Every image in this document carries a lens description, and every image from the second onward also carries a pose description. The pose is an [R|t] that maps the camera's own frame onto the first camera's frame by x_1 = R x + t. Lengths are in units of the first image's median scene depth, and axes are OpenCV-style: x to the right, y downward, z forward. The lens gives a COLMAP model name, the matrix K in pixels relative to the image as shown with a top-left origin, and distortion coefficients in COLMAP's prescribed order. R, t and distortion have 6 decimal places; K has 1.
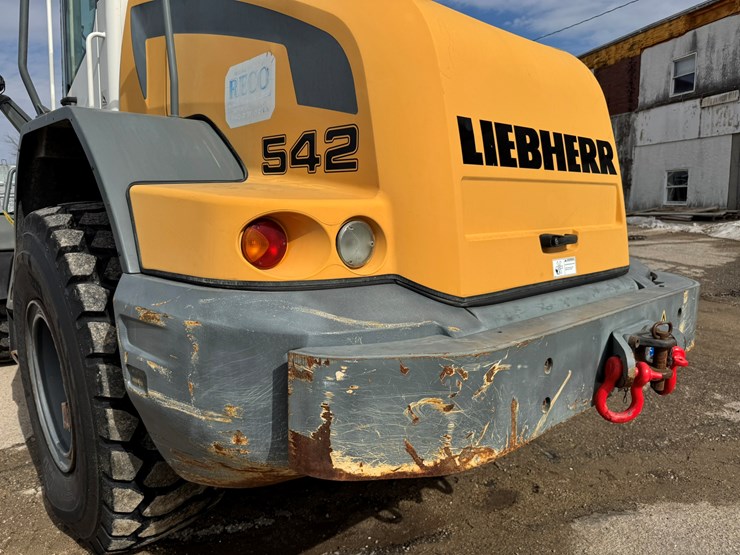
lens RADIAL K [[533.5, 0, 359.4], [0, 533.5, 280.0], [0, 0, 1]] dist [0.056682, -0.056569]
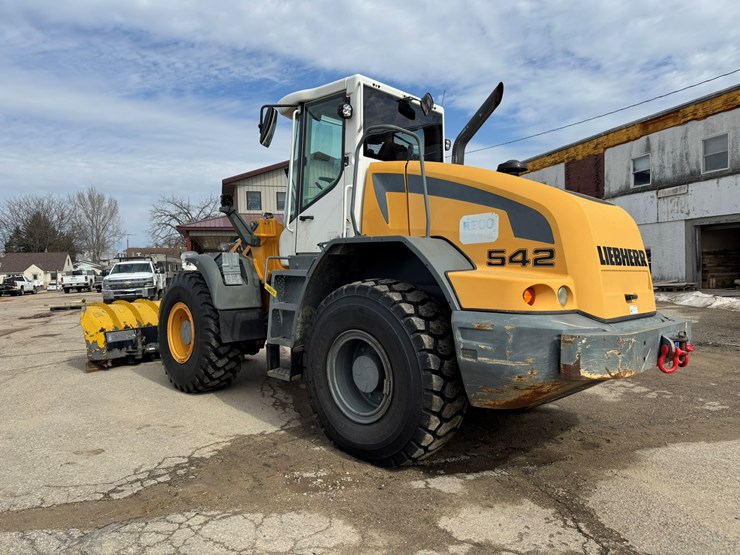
lens RADIAL K [[525.4, 0, 362.3], [0, 525.4, 281.3], [0, 0, 1]] dist [0.027421, -0.031587]
pose [[0.998787, 0.001607, 0.049212, -0.082212], [0.004762, 0.991629, -0.129030, 0.013259], [-0.049008, 0.129108, 0.990419, -0.107624]]
